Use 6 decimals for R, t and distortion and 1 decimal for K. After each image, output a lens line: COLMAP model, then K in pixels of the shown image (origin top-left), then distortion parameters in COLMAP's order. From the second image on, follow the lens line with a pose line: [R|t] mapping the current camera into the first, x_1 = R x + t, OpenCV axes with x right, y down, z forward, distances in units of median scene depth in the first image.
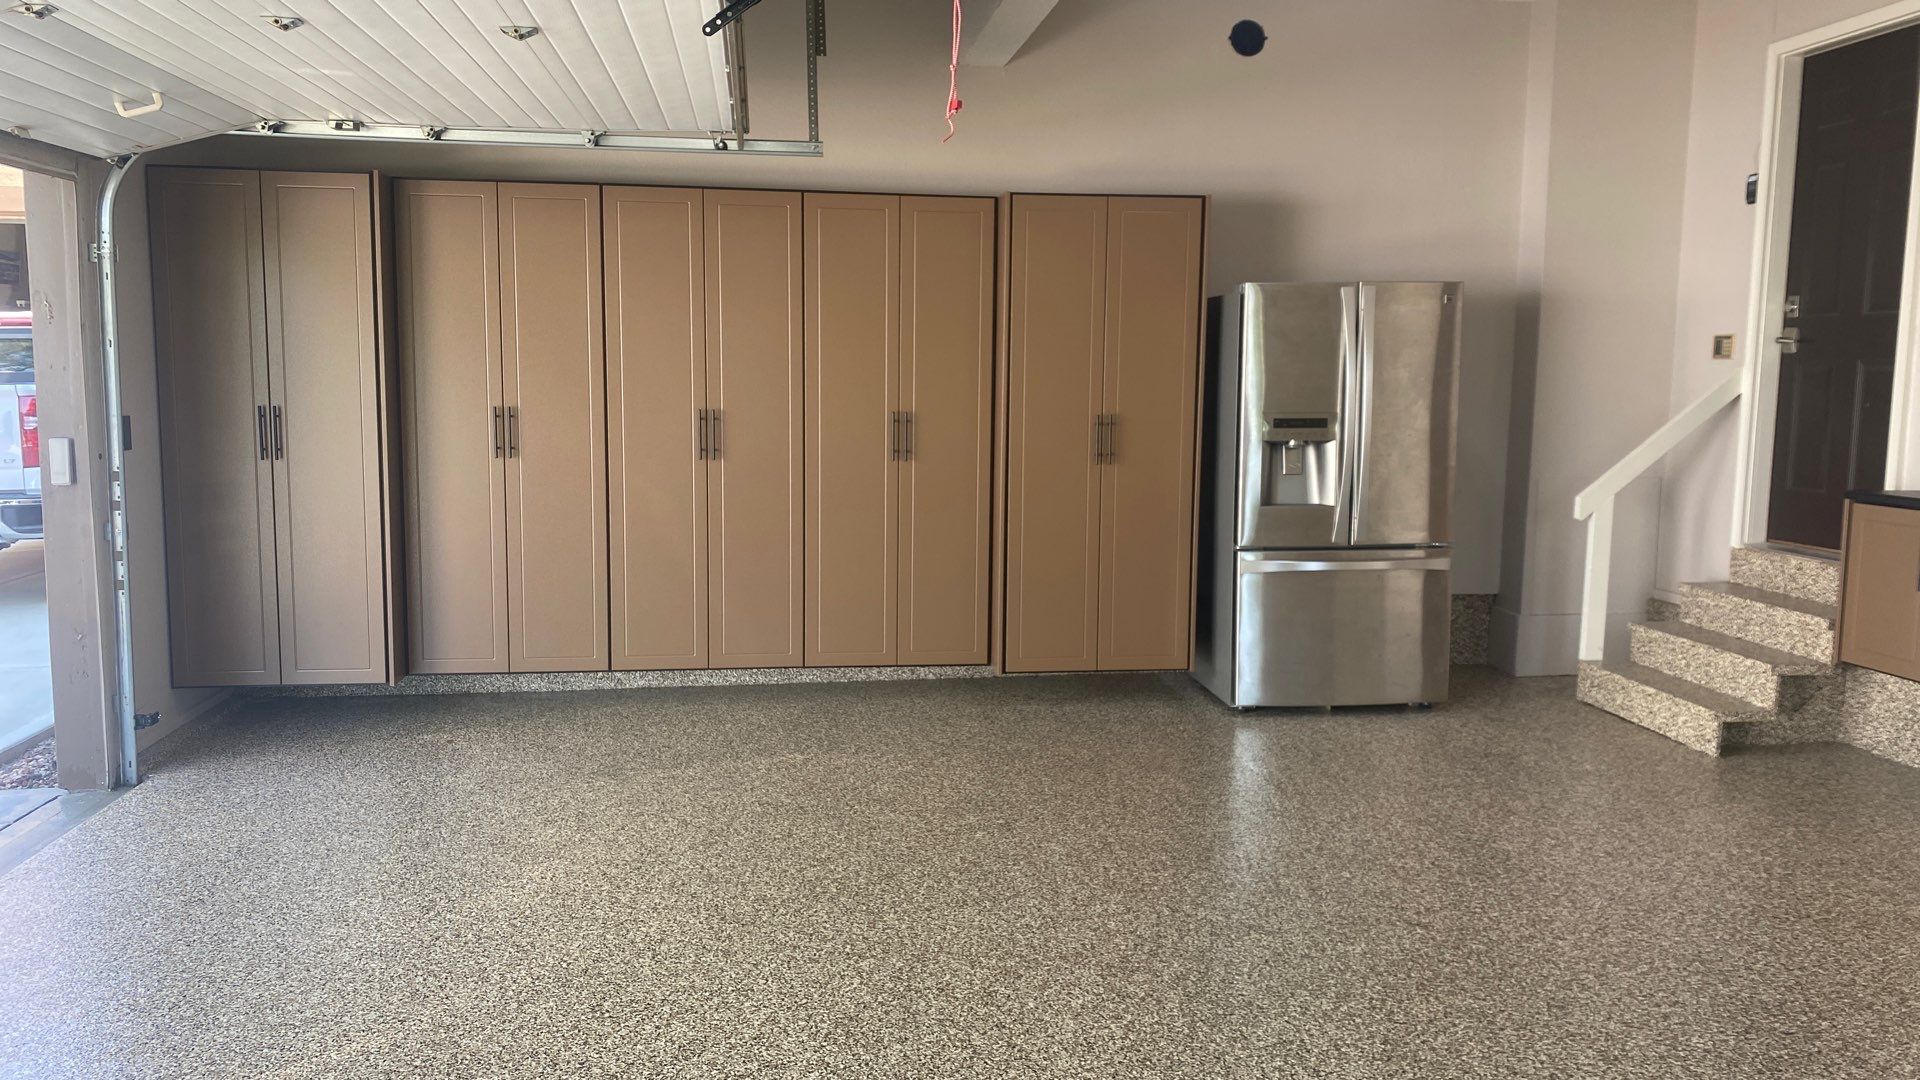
lens RADIAL K [[1457.3, 0, 965.6], [0, 1457.3, 539.1], [0, 0, 1]] dist [0.046637, -0.068195]
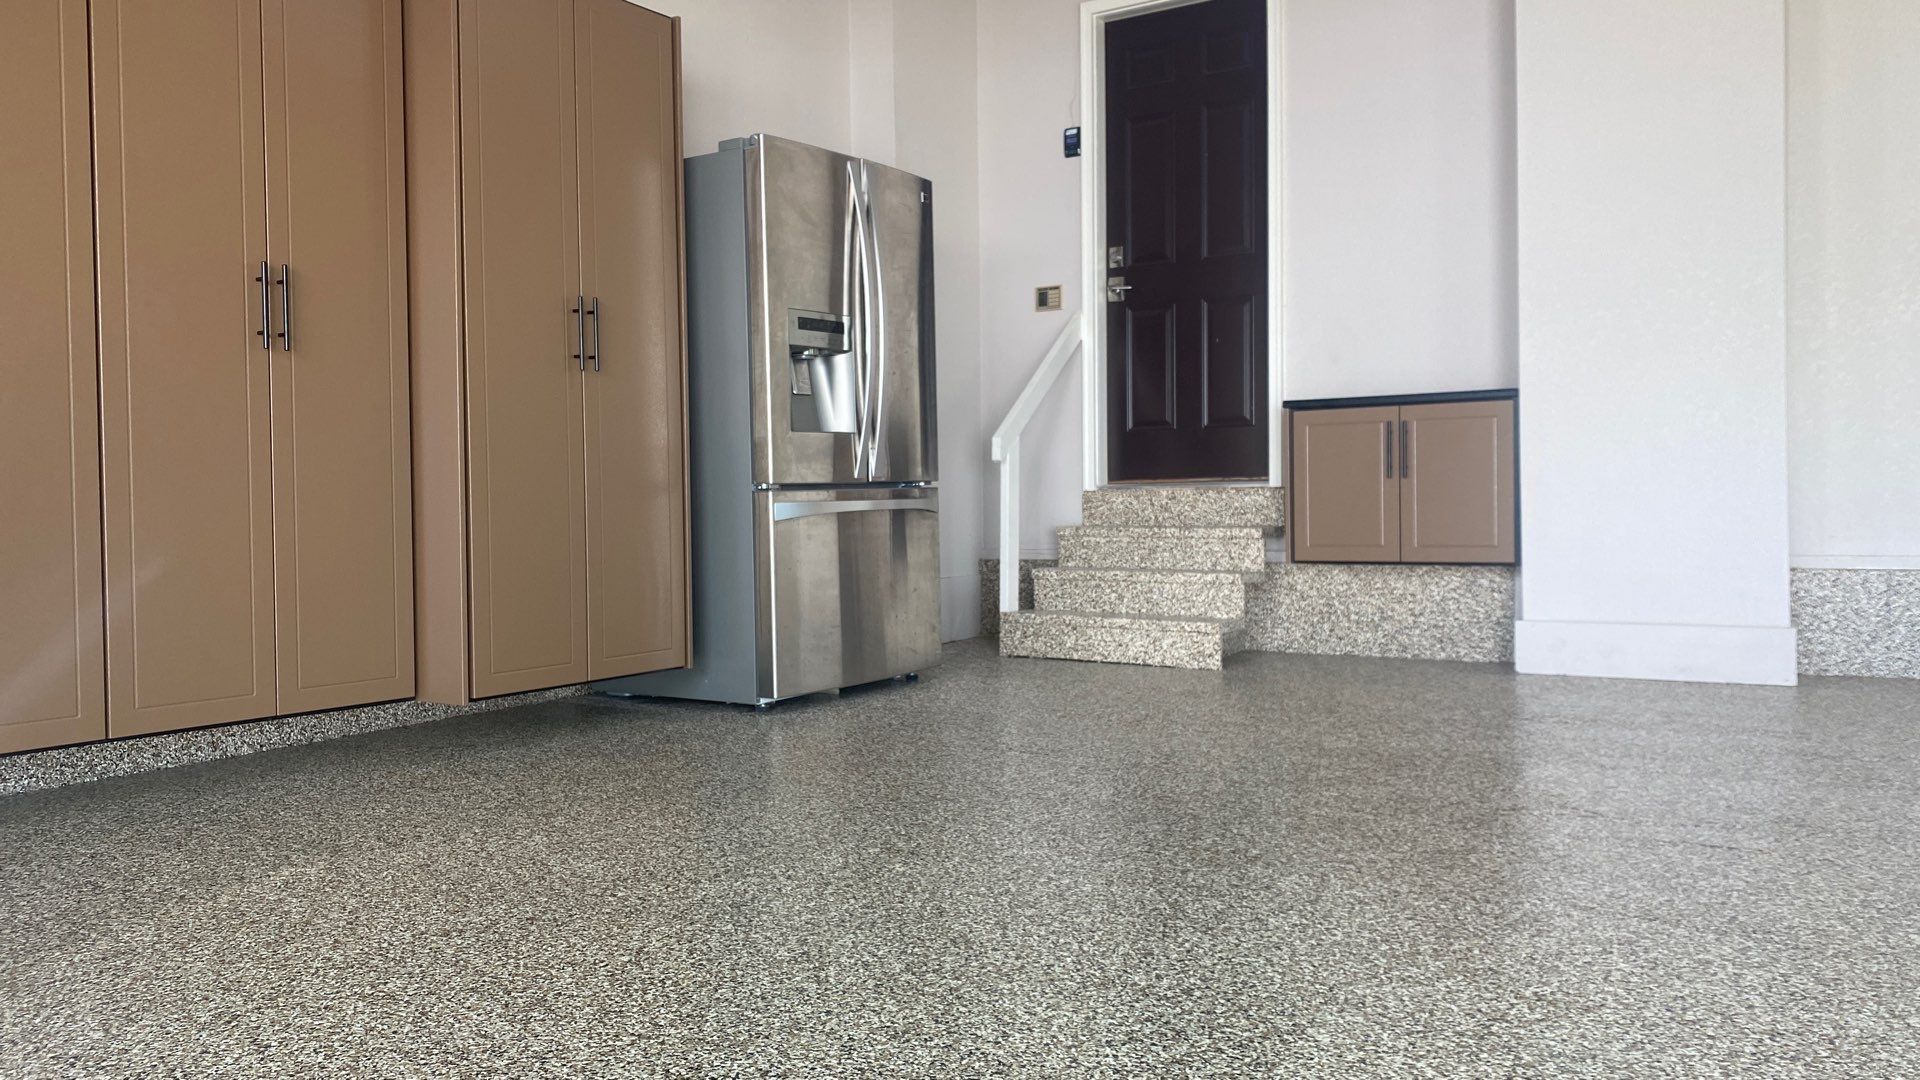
lens RADIAL K [[1457.3, 0, 962.4], [0, 1457.3, 530.0], [0, 0, 1]] dist [0.046637, -0.068195]
pose [[0.647799, -0.036342, 0.760944, -0.327497], [0.107173, 0.993275, -0.043800, 0.073746], [-0.754235, 0.109926, 0.647337, 0.450349]]
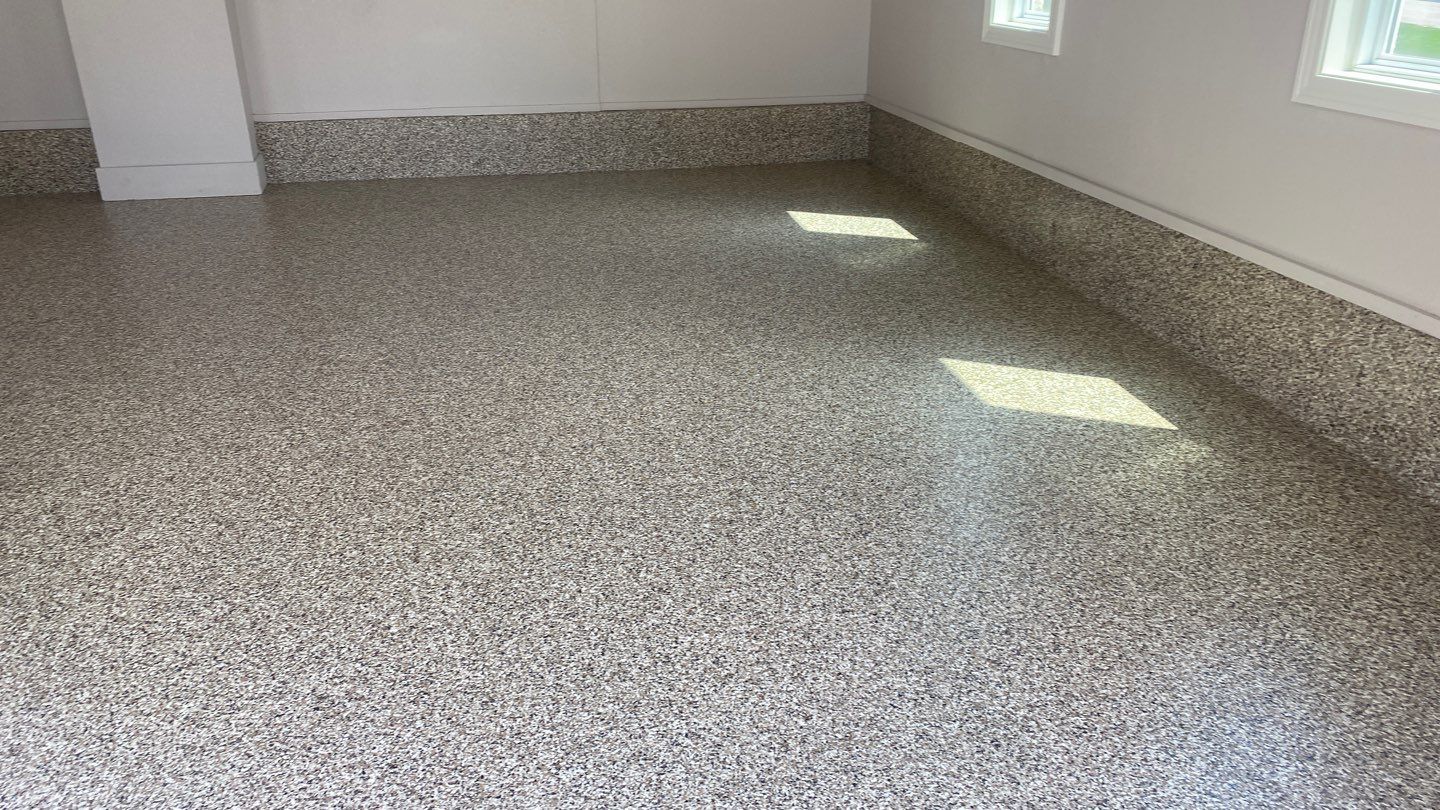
lens RADIAL K [[1093.0, 0, 686.3], [0, 1093.0, 411.6], [0, 0, 1]] dist [0.046637, -0.068195]
pose [[-0.023056, -0.401515, 0.915562, -0.507118], [0.124475, 0.907527, 0.401125, -0.015476], [-0.991955, 0.123213, 0.029054, 0.217520]]
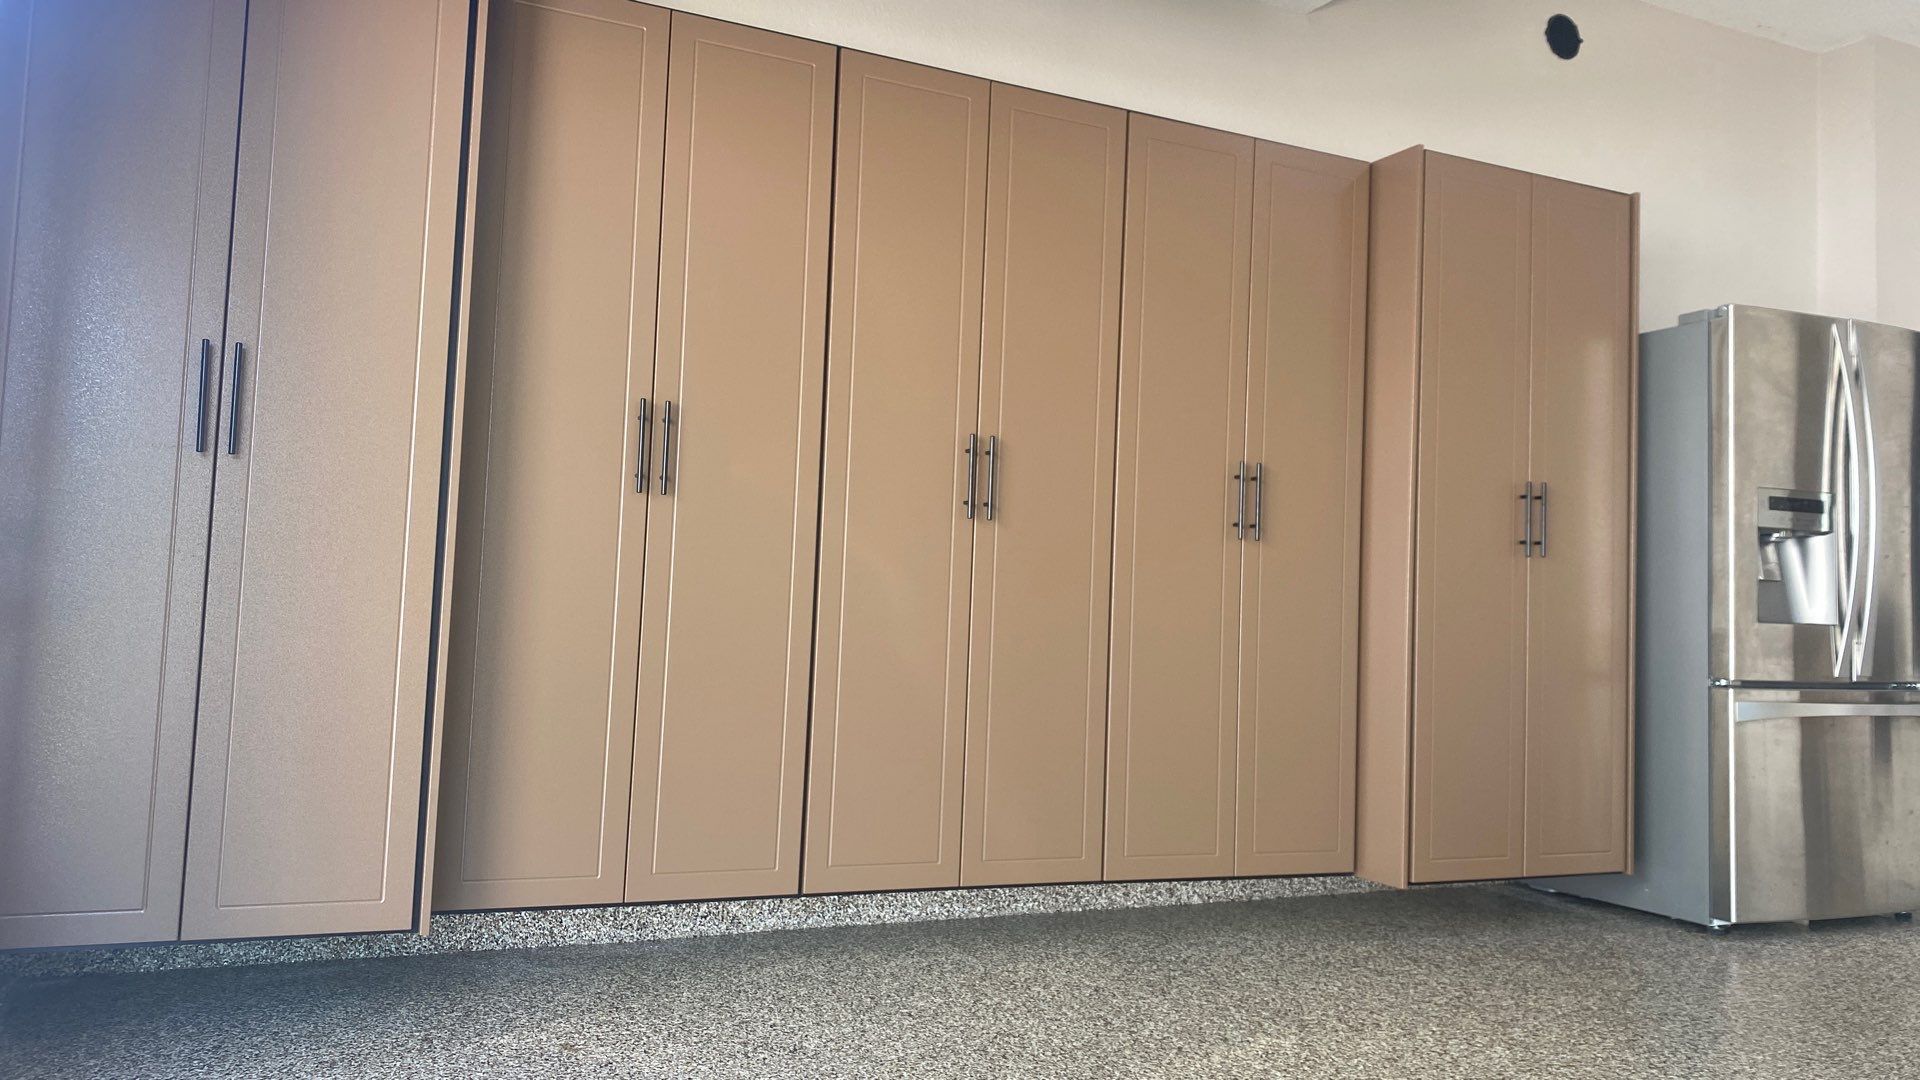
lens RADIAL K [[1457.3, 0, 974.1], [0, 1457.3, 530.2], [0, 0, 1]] dist [0.046637, -0.068195]
pose [[0.952609, 0.045560, 0.300766, -0.366586], [0.008125, 0.984557, -0.174875, 0.053952], [-0.304088, 0.169031, 0.937528, 0.462230]]
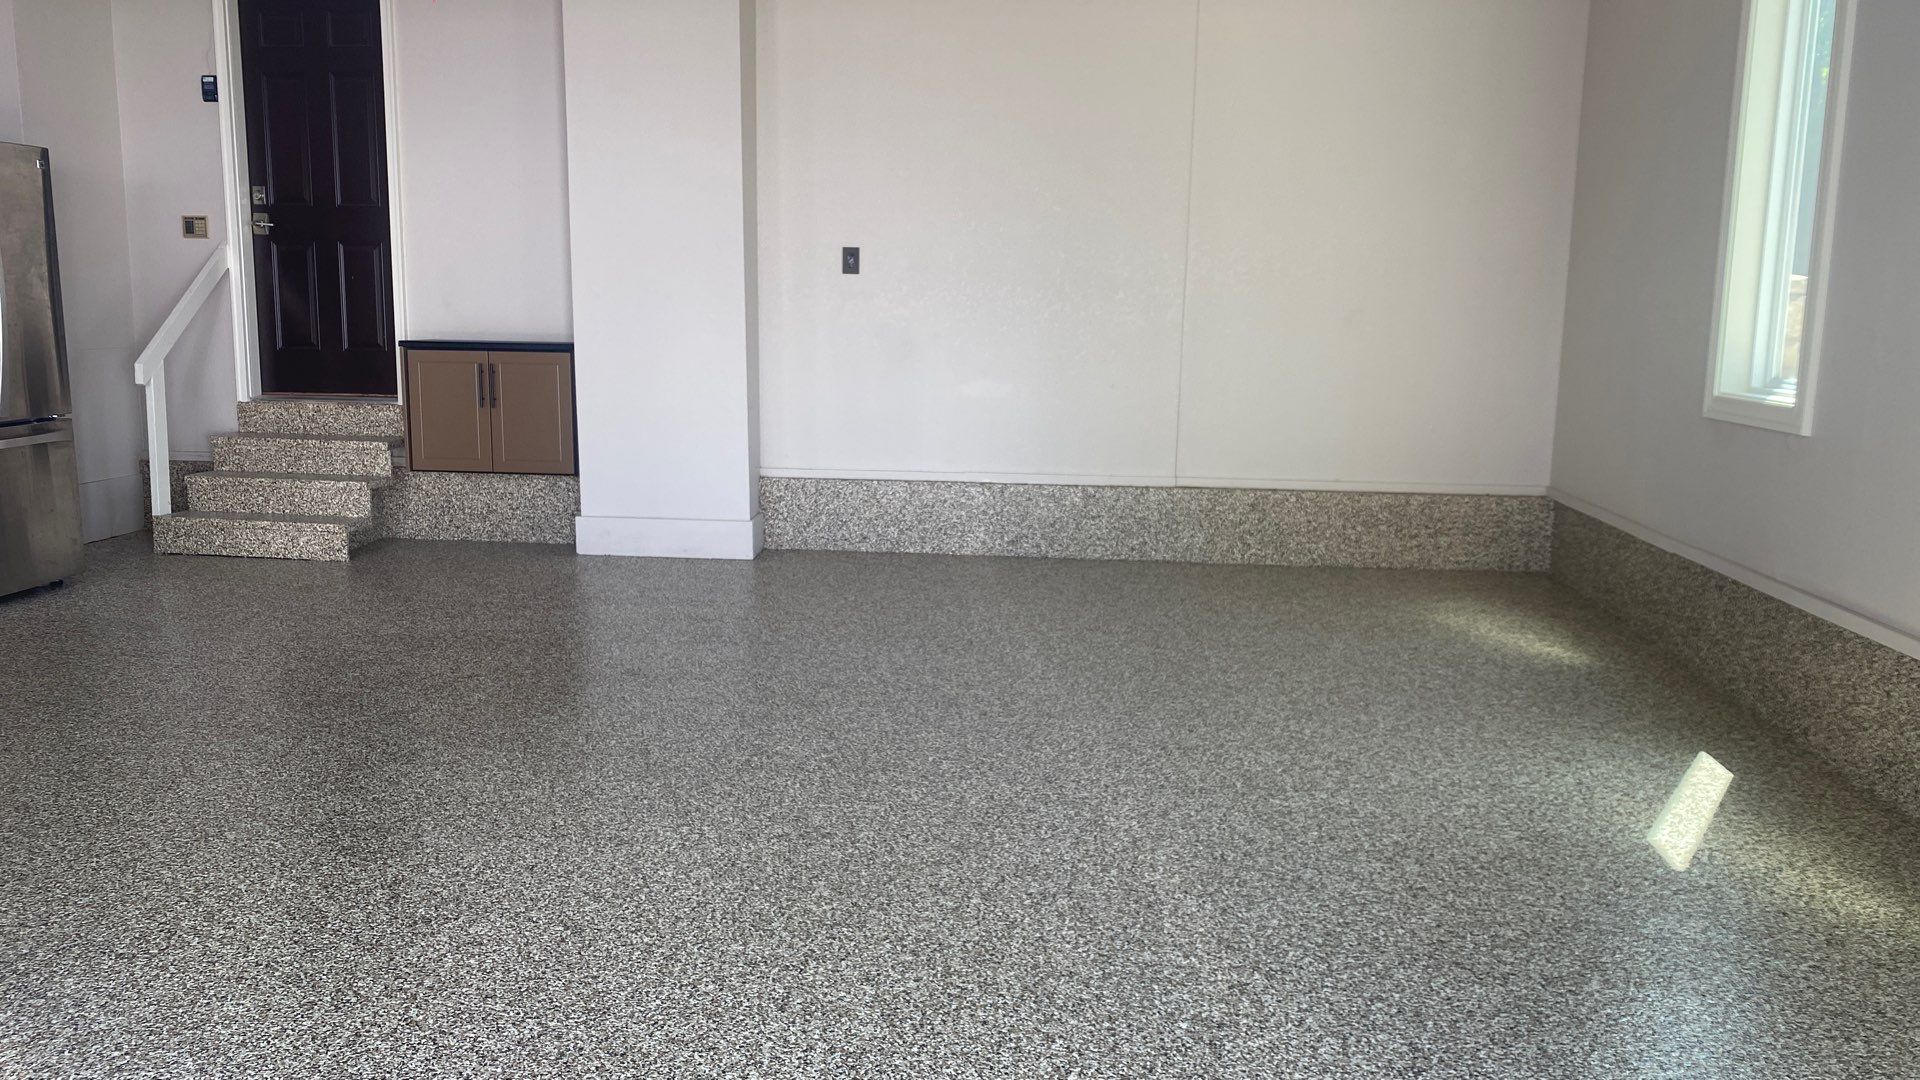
lens RADIAL K [[1457.3, 0, 952.6], [0, 1457.3, 539.5], [0, 0, 1]] dist [0.046637, -0.068195]
pose [[0.245933, -0.160896, 0.955840, -0.510822], [0.099249, 0.985124, 0.140289, 0.006620], [-0.964192, 0.060365, 0.258243, 0.172950]]
